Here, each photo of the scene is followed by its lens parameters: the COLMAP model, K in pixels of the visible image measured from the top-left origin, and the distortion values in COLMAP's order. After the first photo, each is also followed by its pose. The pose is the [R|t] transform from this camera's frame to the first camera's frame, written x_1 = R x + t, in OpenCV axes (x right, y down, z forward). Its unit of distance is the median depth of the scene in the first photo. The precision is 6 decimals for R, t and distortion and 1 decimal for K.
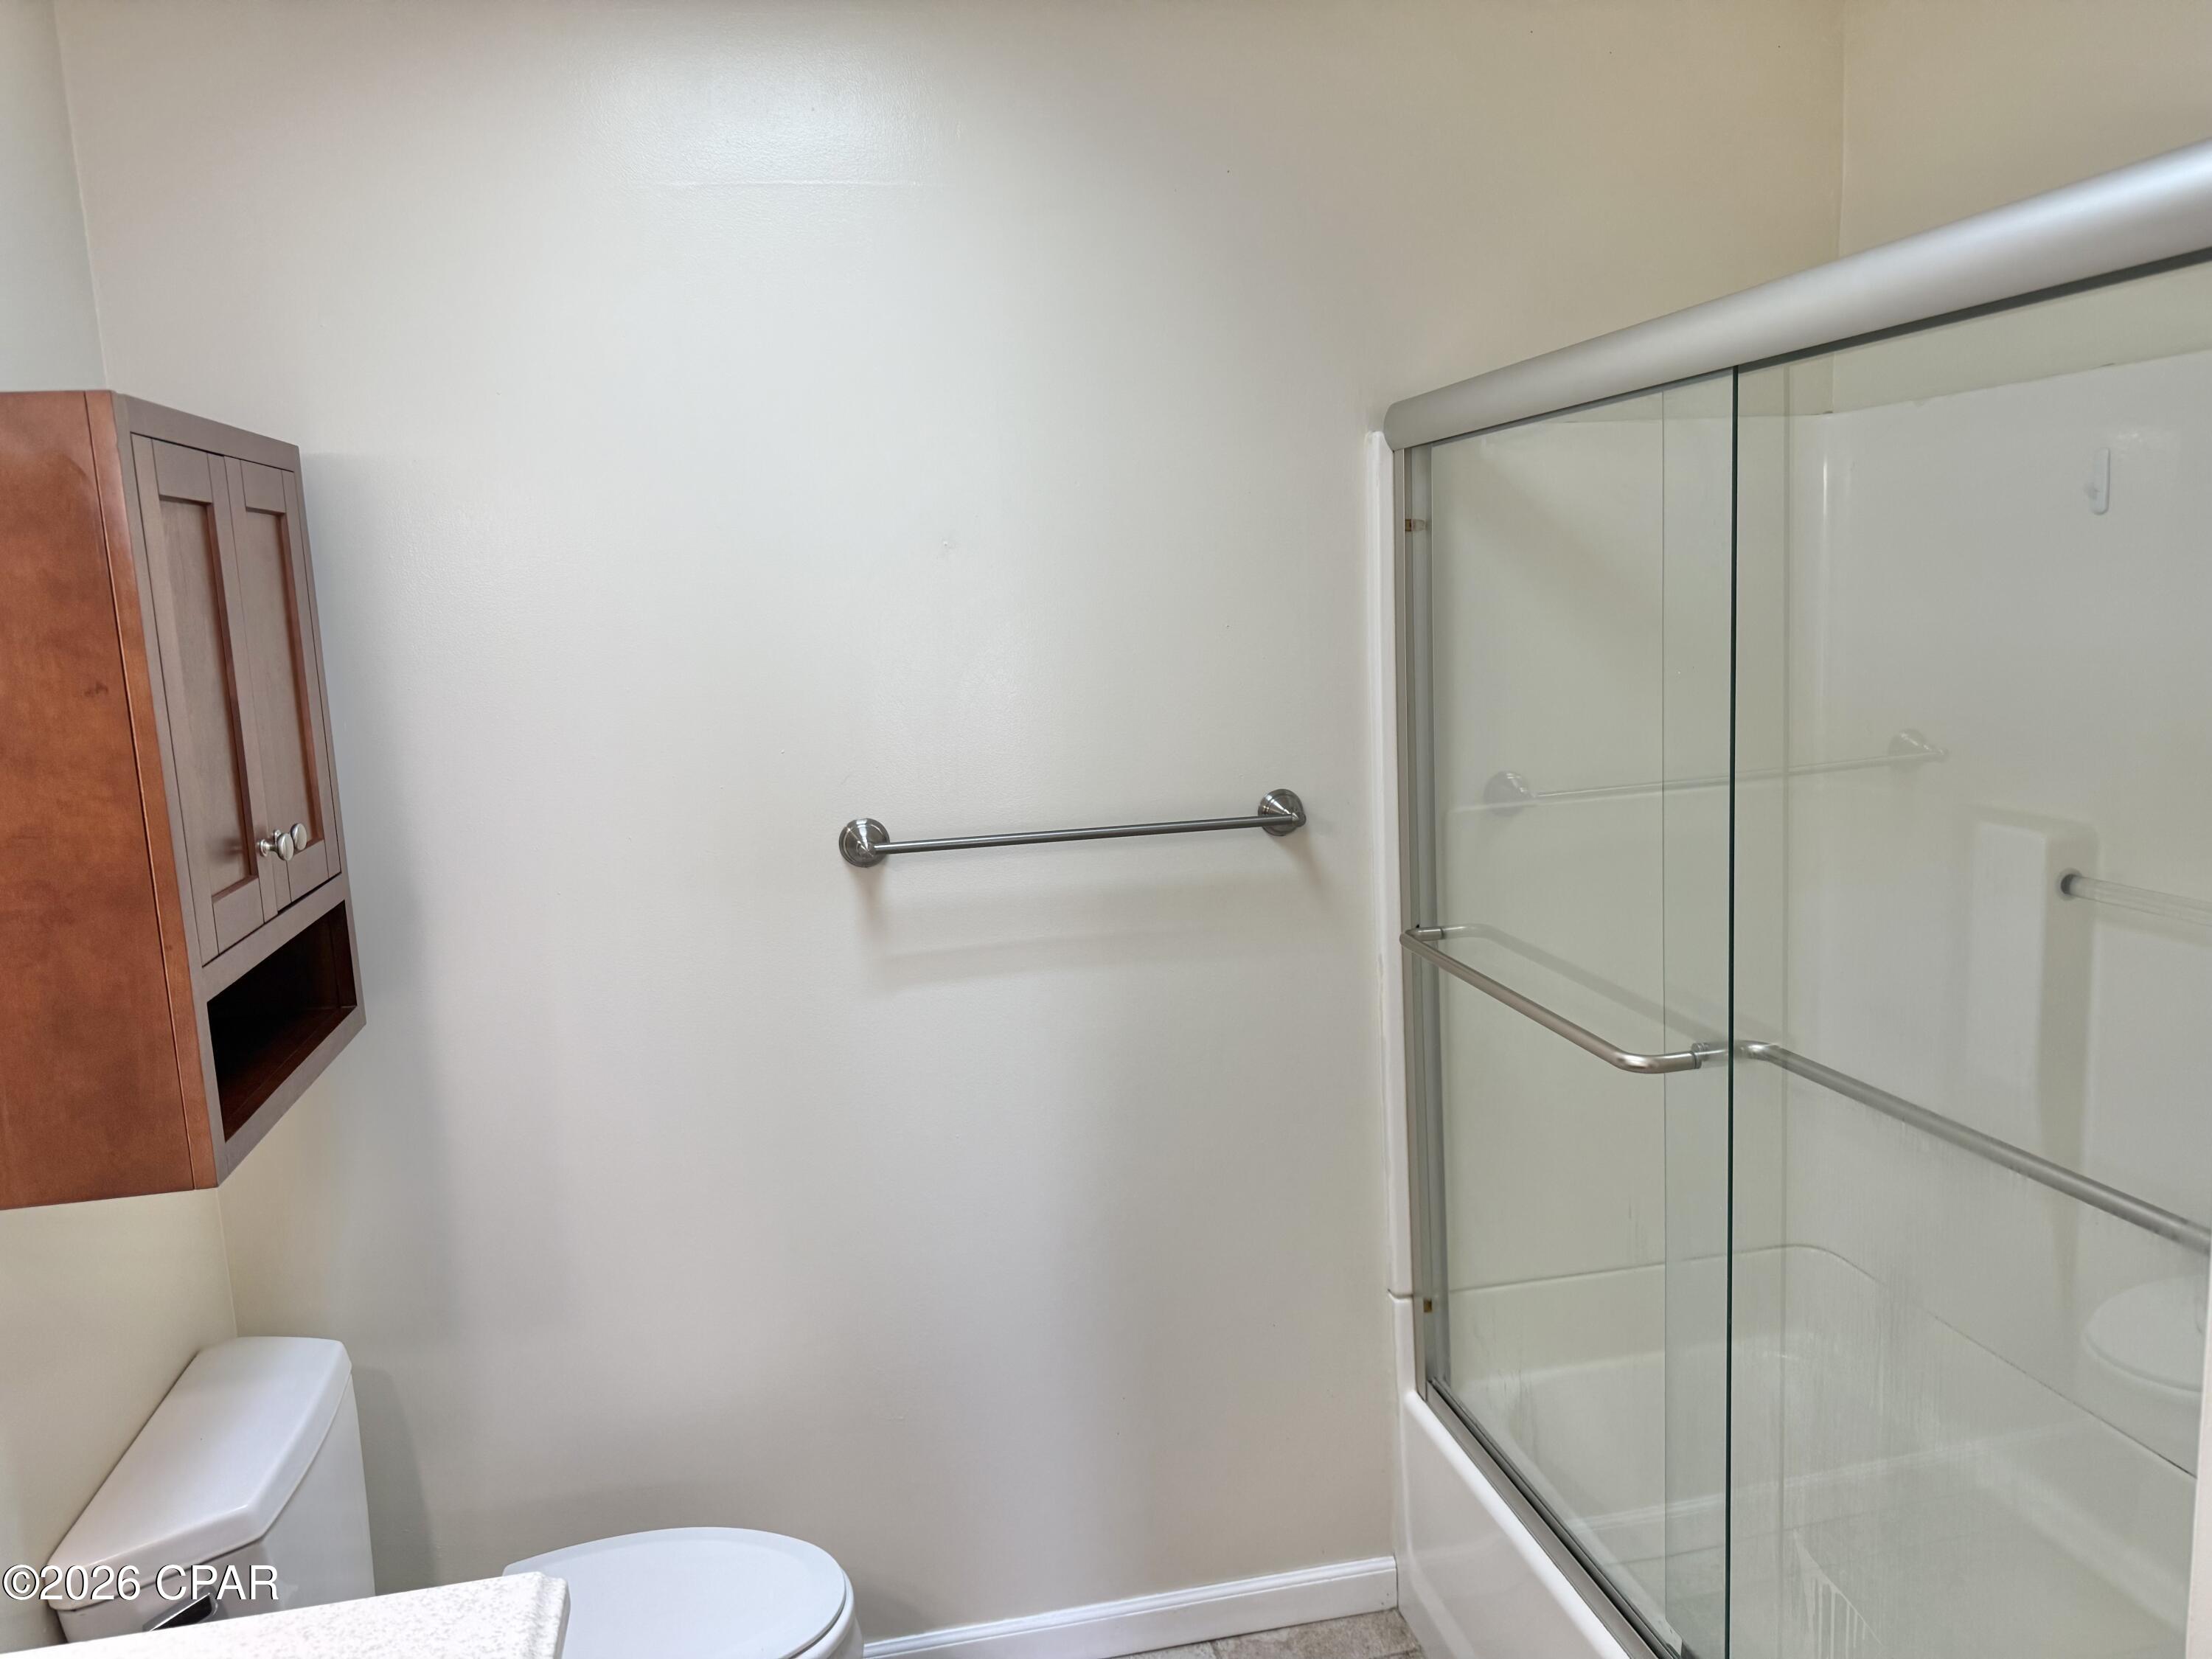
lens RADIAL K [[1563.0, 0, 1100.6], [0, 1563.0, 824.1], [0, 0, 1]] dist [0.049165, -0.062602]
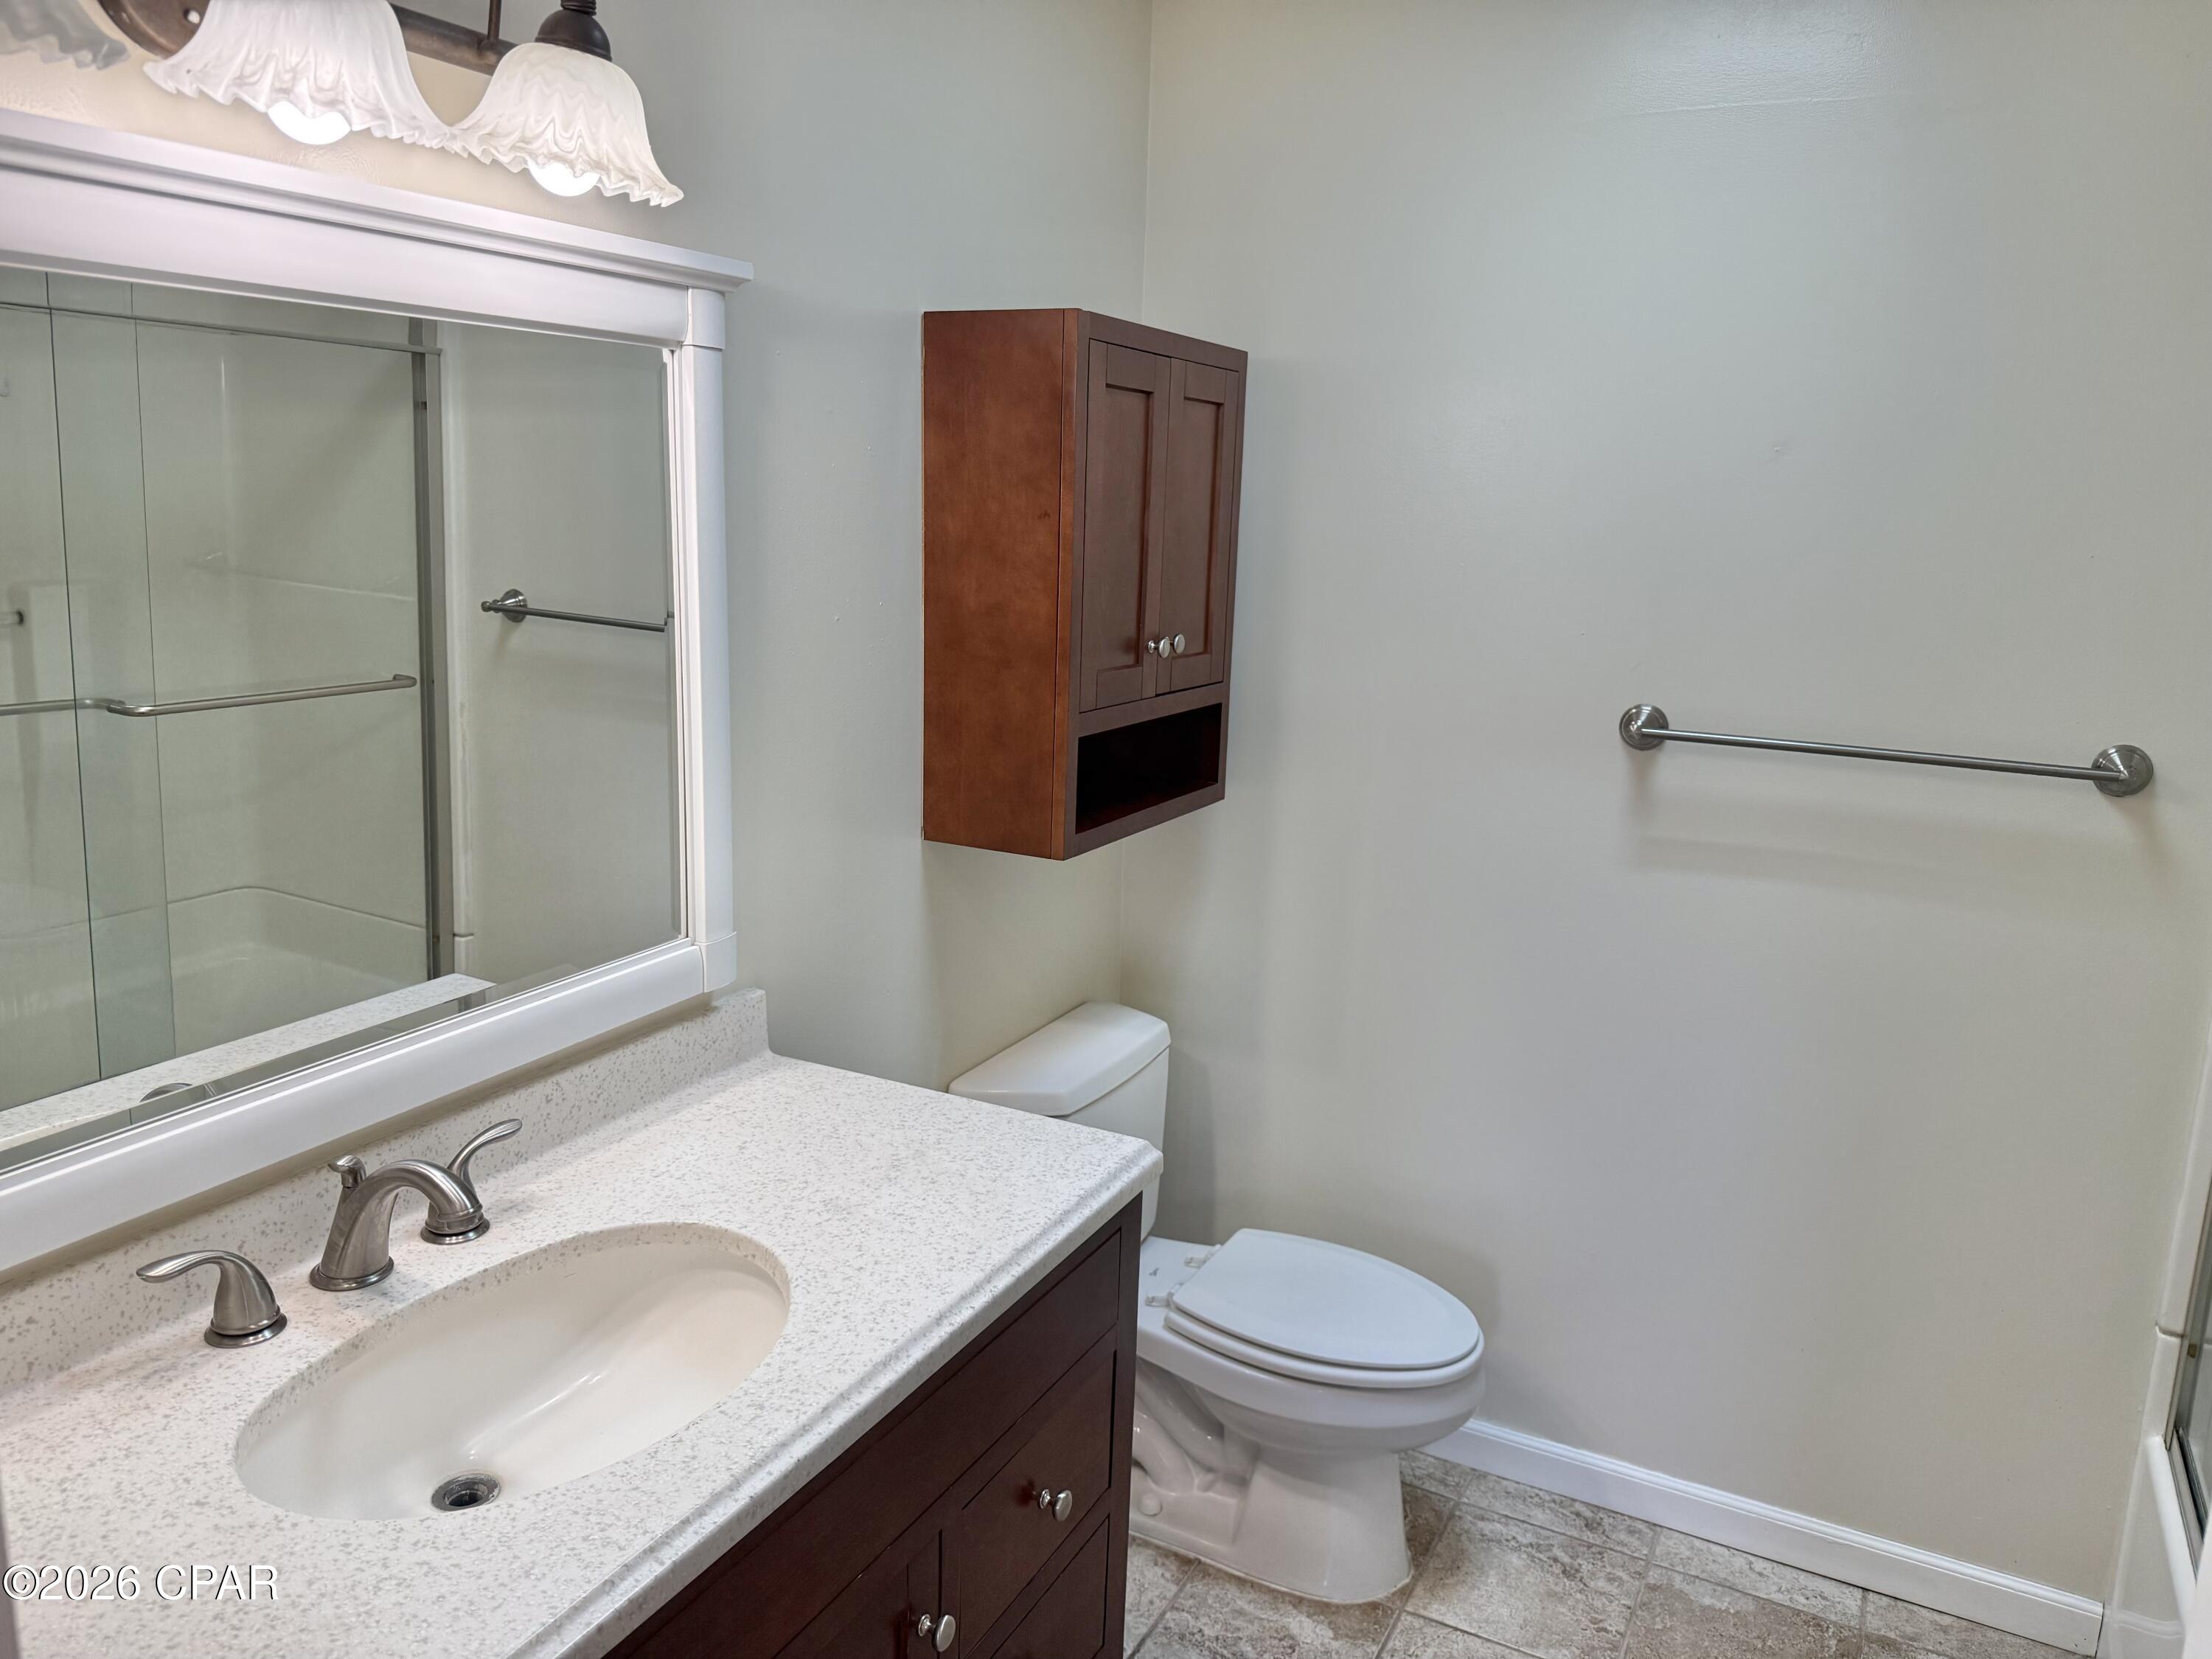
lens RADIAL K [[1563.0, 0, 1100.6], [0, 1563.0, 824.1], [0, 0, 1]] dist [0.049165, -0.062602]
pose [[0.774070, 0.194136, -0.602600, 0.246465], [-0.161464, 0.980885, 0.108596, 0.022477], [0.612164, 0.013238, 0.790620, -0.096392]]
